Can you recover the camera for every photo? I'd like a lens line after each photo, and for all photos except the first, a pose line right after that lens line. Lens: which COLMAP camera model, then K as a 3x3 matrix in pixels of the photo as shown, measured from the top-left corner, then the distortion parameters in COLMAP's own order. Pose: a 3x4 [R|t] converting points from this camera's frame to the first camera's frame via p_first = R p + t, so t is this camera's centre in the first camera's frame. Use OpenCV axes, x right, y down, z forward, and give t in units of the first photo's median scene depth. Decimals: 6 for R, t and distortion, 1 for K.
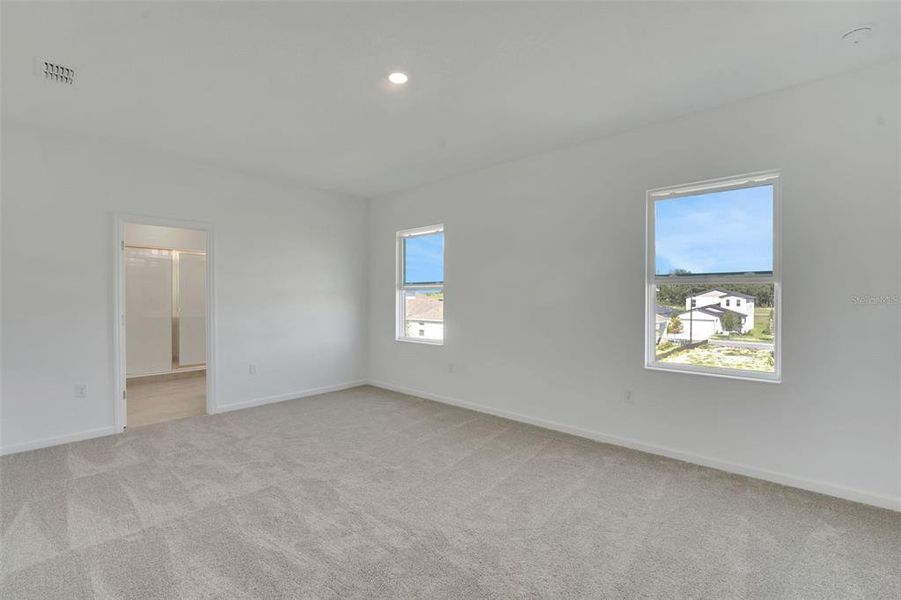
lens RADIAL K [[399.1, 0, 445.2], [0, 399.1, 300.2], [0, 0, 1]] dist [0.001405, 0.000252]
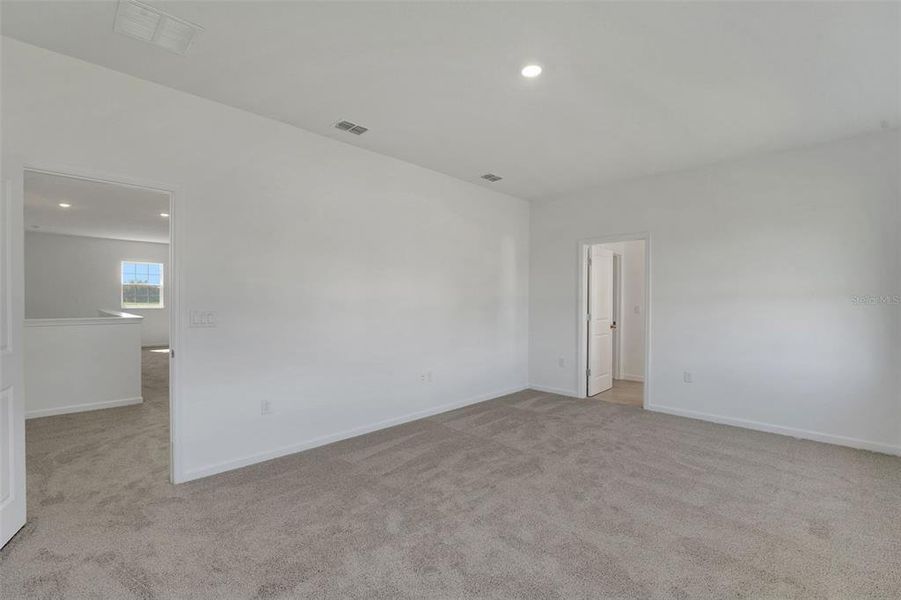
lens RADIAL K [[399.1, 0, 445.2], [0, 399.1, 301.1], [0, 0, 1]] dist [0.001405, 0.000252]
pose [[-0.037067, 0.001241, -0.999312, 0.742205], [-0.005369, 0.999985, 0.001441, -0.008505], [0.999298, 0.005418, -0.037060, 0.713061]]
